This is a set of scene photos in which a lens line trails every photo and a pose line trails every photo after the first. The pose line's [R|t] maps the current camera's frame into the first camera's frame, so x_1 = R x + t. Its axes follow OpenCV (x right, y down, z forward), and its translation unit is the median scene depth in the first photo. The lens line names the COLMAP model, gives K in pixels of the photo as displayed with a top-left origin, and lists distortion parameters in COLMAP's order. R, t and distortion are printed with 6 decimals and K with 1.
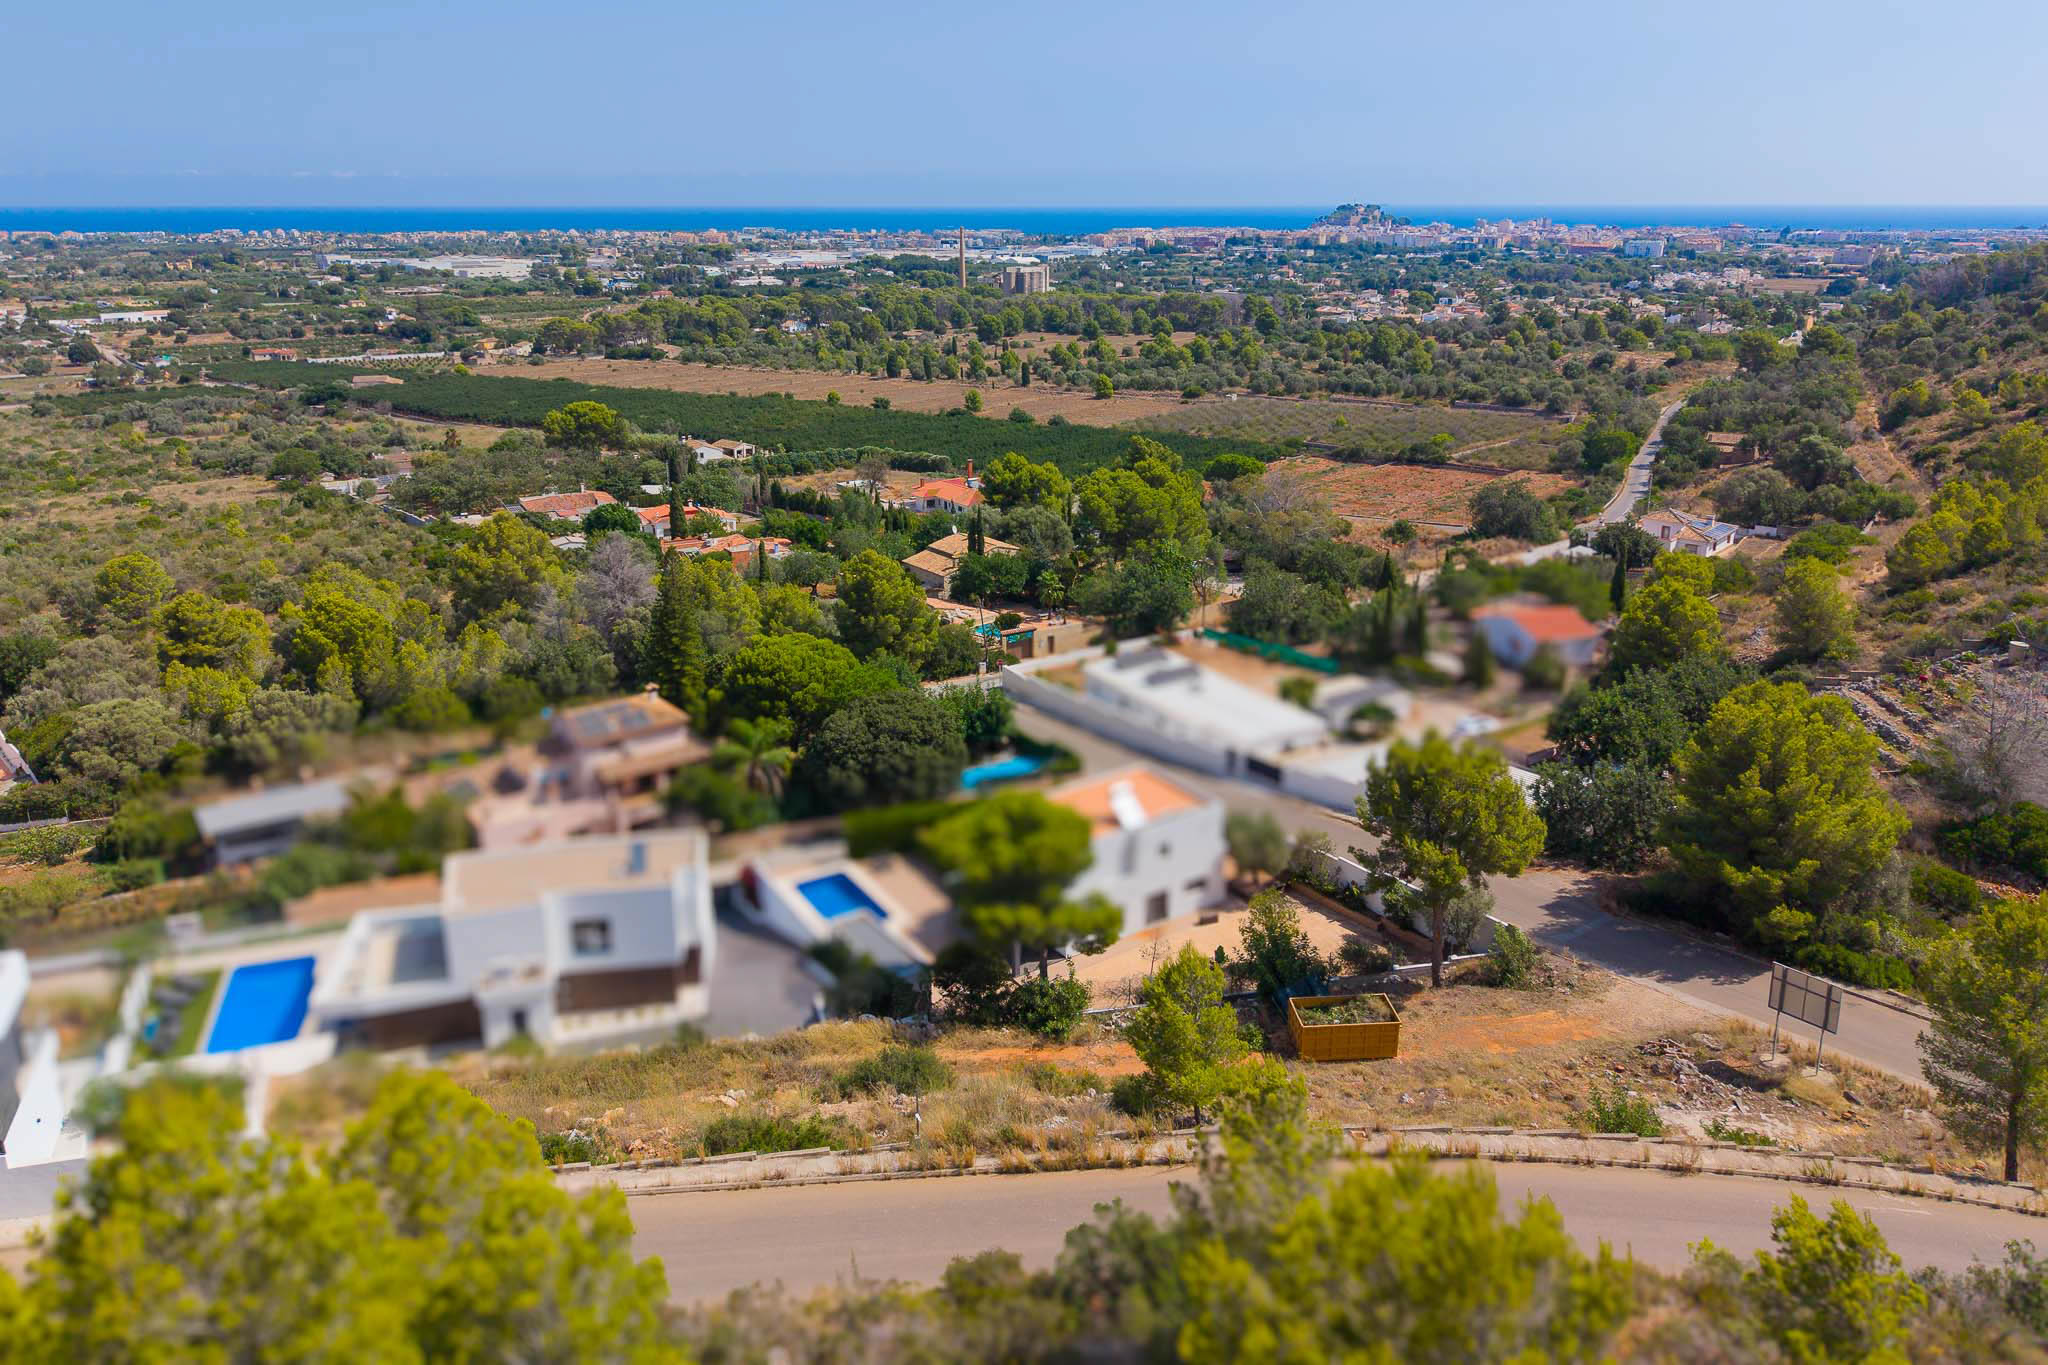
lens RADIAL K [[1372.0, 0, 1024.0], [0, 1372.0, 682.5], [0, 0, 1]] dist [0.046215, -0.047848]
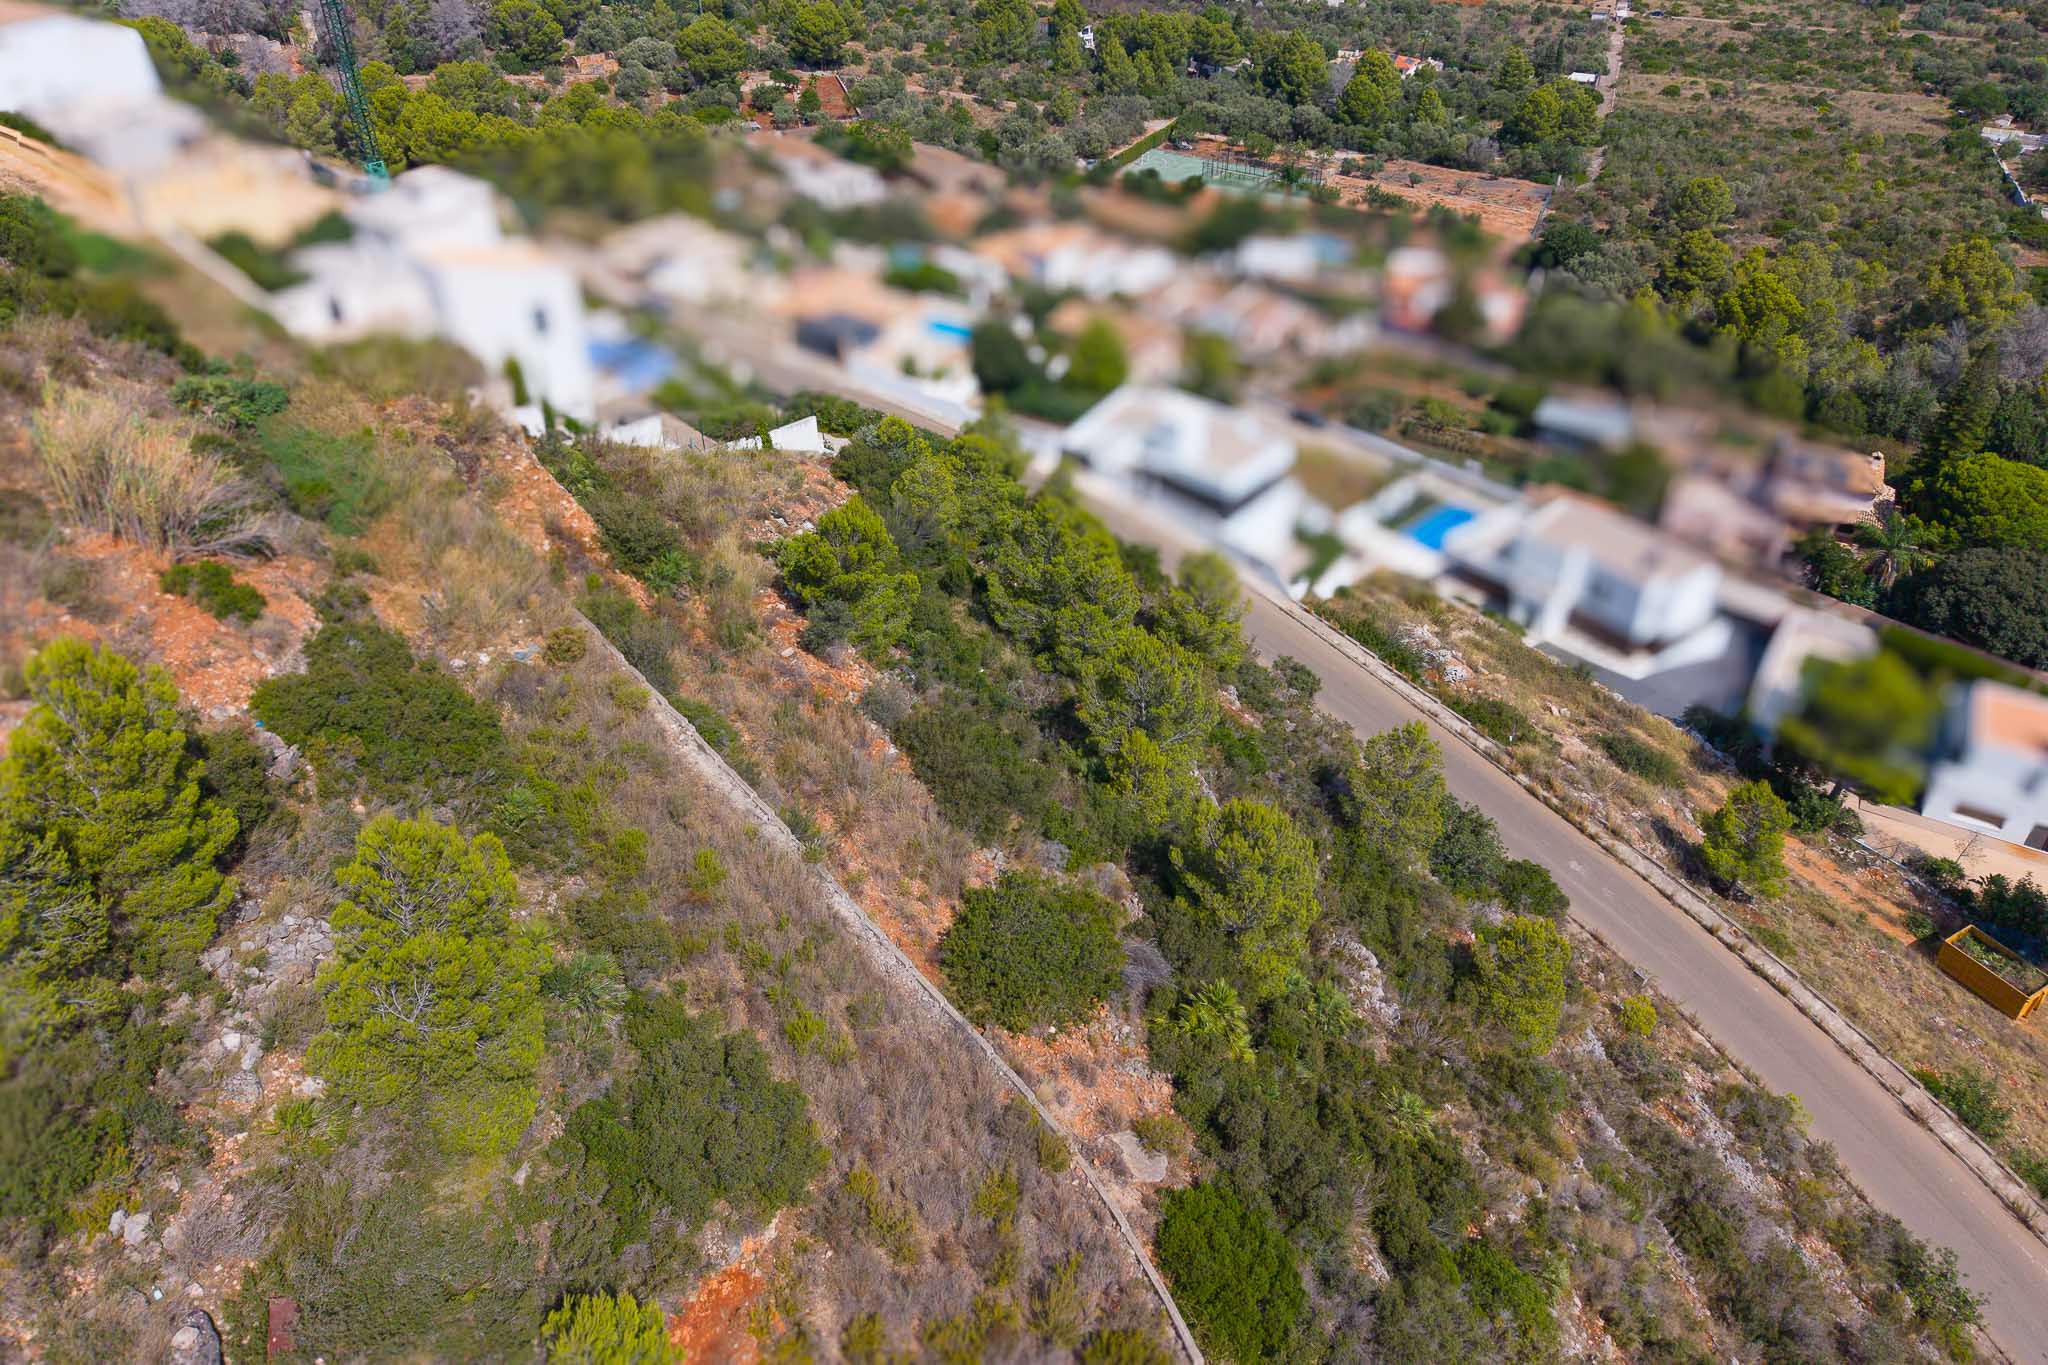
lens RADIAL K [[1372.0, 0, 1024.0], [0, 1372.0, 682.5], [0, 0, 1]] dist [0.046215, -0.047848]
pose [[0.389948, 0.542271, -0.744233, 0.194857], [-0.286274, 0.839555, 0.461730, -0.078519], [0.875207, 0.033004, 0.482621, -0.085138]]
